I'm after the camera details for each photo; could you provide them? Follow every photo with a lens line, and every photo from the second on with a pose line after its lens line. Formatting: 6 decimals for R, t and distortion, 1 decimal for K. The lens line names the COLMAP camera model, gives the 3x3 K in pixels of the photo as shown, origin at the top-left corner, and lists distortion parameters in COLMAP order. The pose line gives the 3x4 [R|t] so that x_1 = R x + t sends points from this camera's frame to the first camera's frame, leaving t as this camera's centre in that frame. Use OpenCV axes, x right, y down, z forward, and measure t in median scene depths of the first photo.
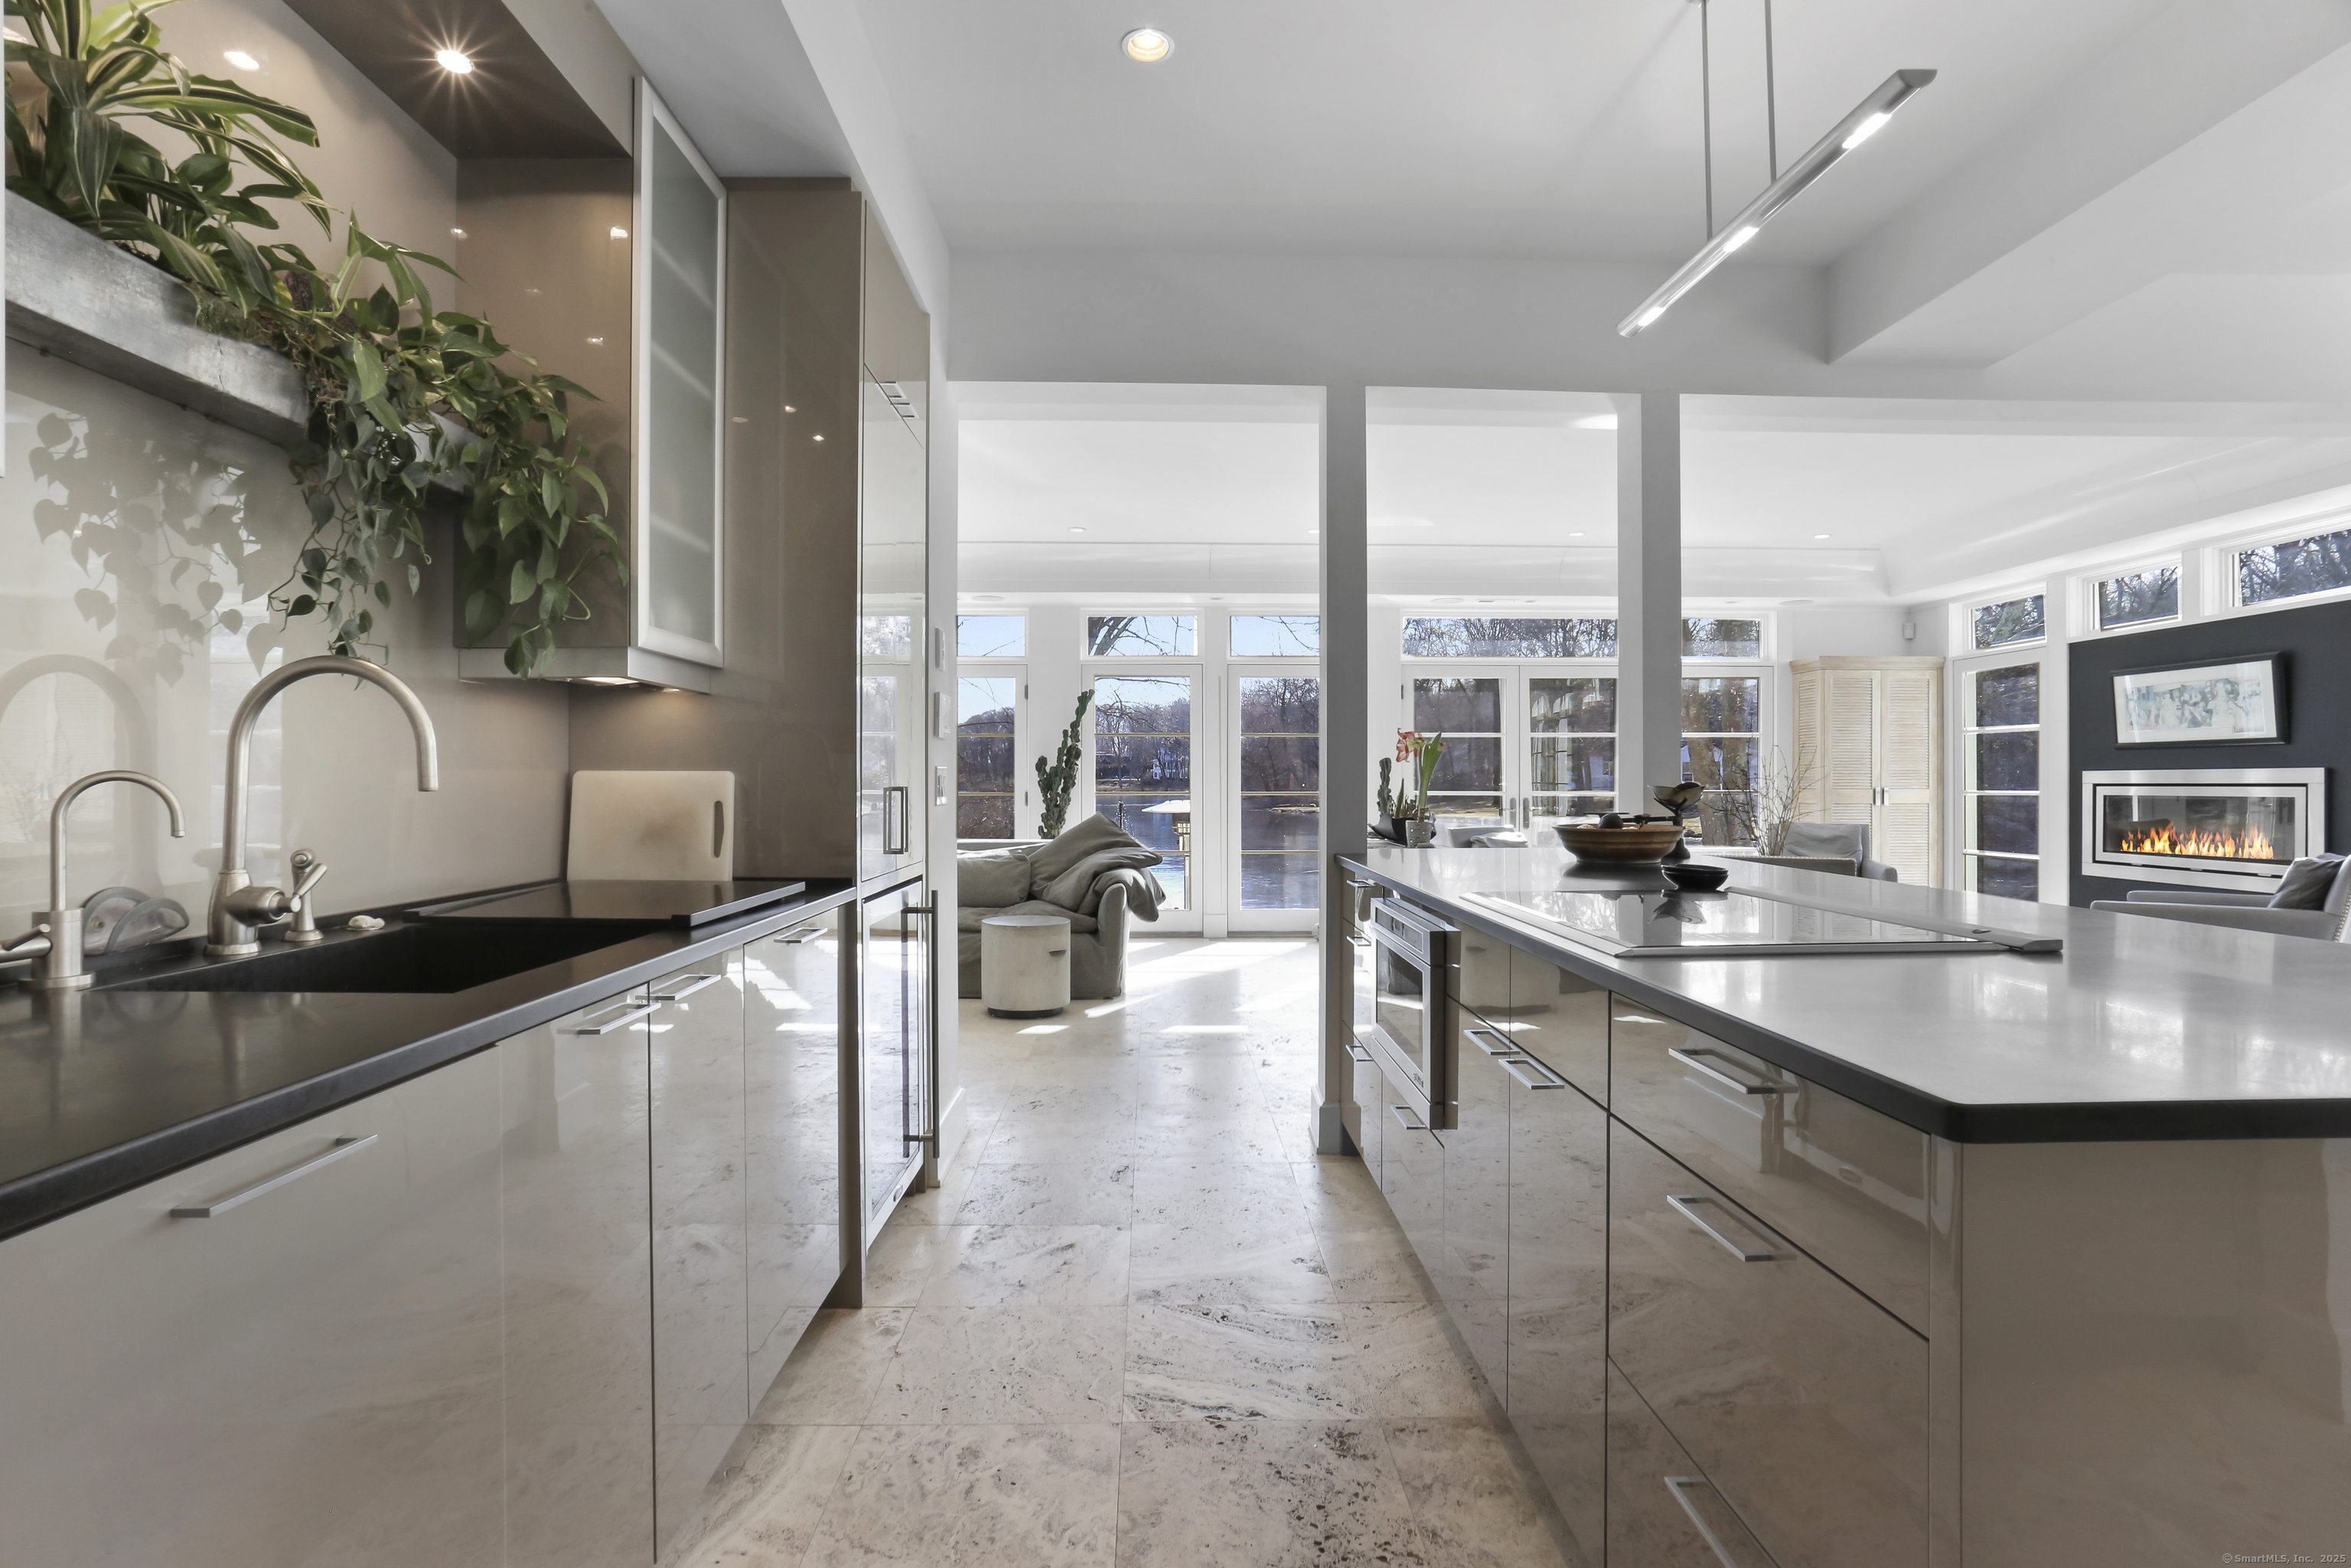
lens RADIAL K [[1154.1, 0, 1188.0], [0, 1154.1, 794.2], [0, 0, 1]] dist [-0.023434, 0.008775]
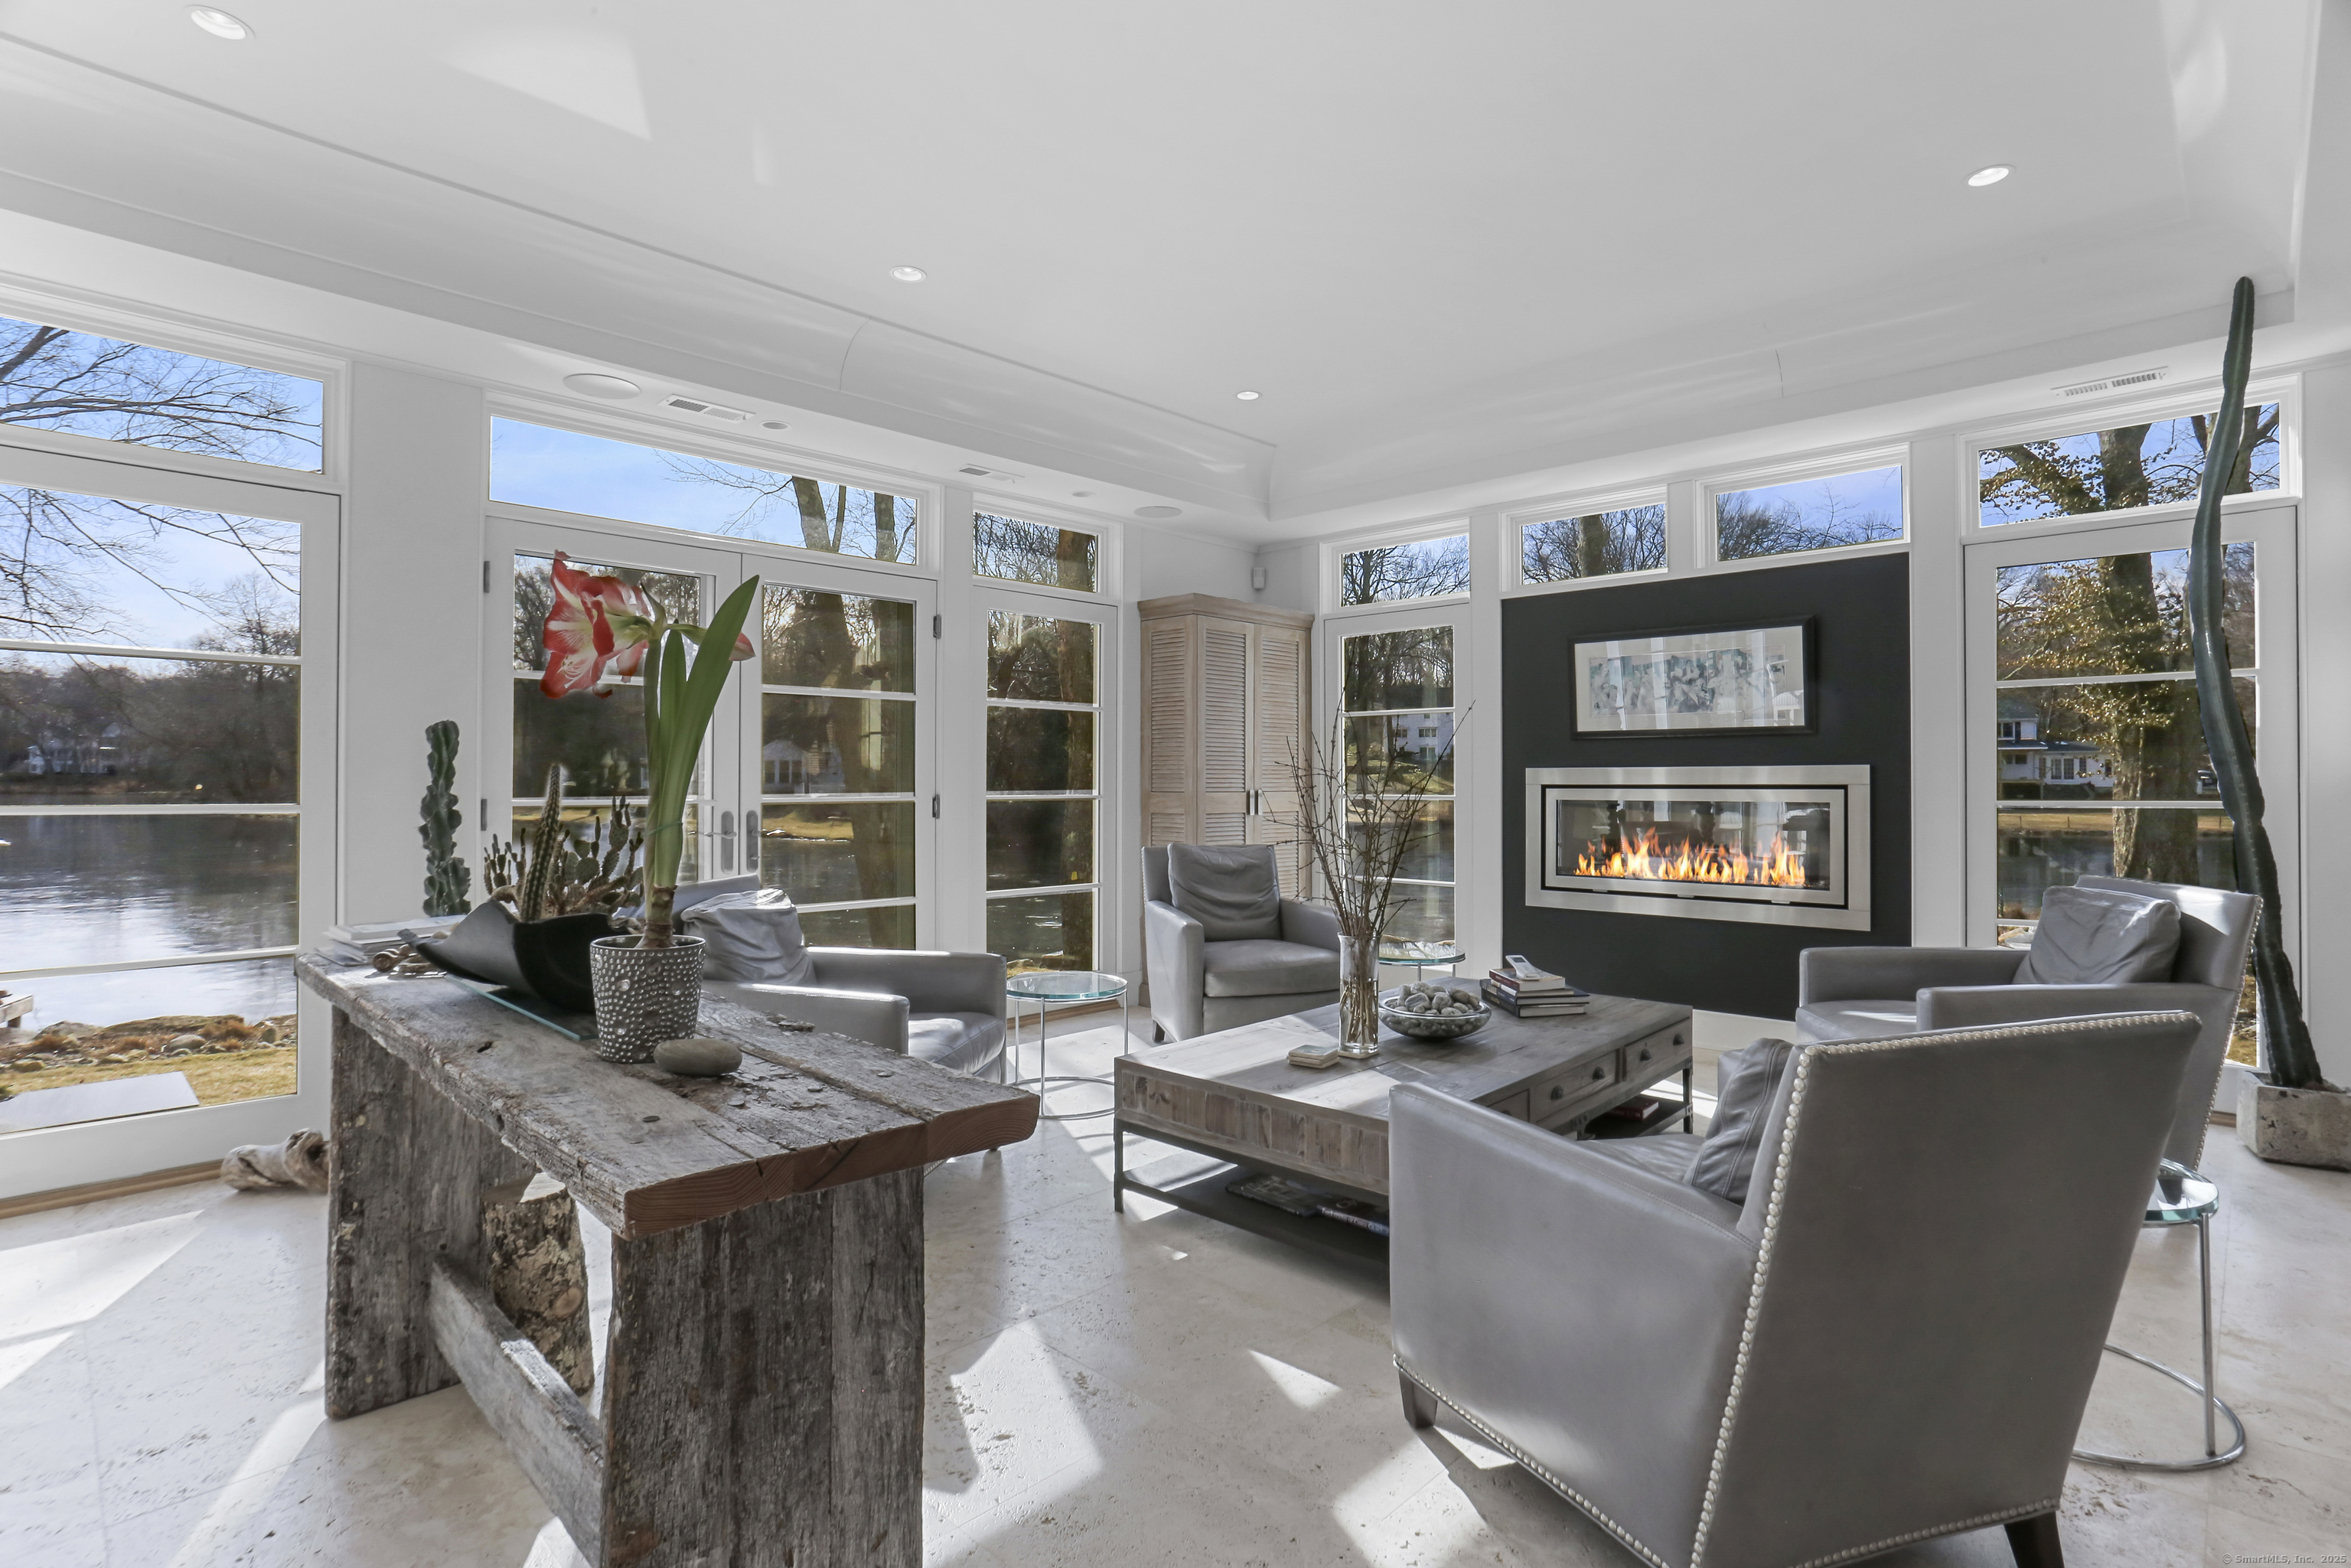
lens RADIAL K [[1154.1, 0, 1191.1], [0, 1154.1, 781.7], [0, 0, 1]] dist [-0.023434, 0.008775]
pose [[0.713351, -0.000416, 0.700807, 0.093925], [0.005799, 0.999969, -0.005309, -0.008613], [-0.700783, 0.007851, 0.713331, 0.627429]]
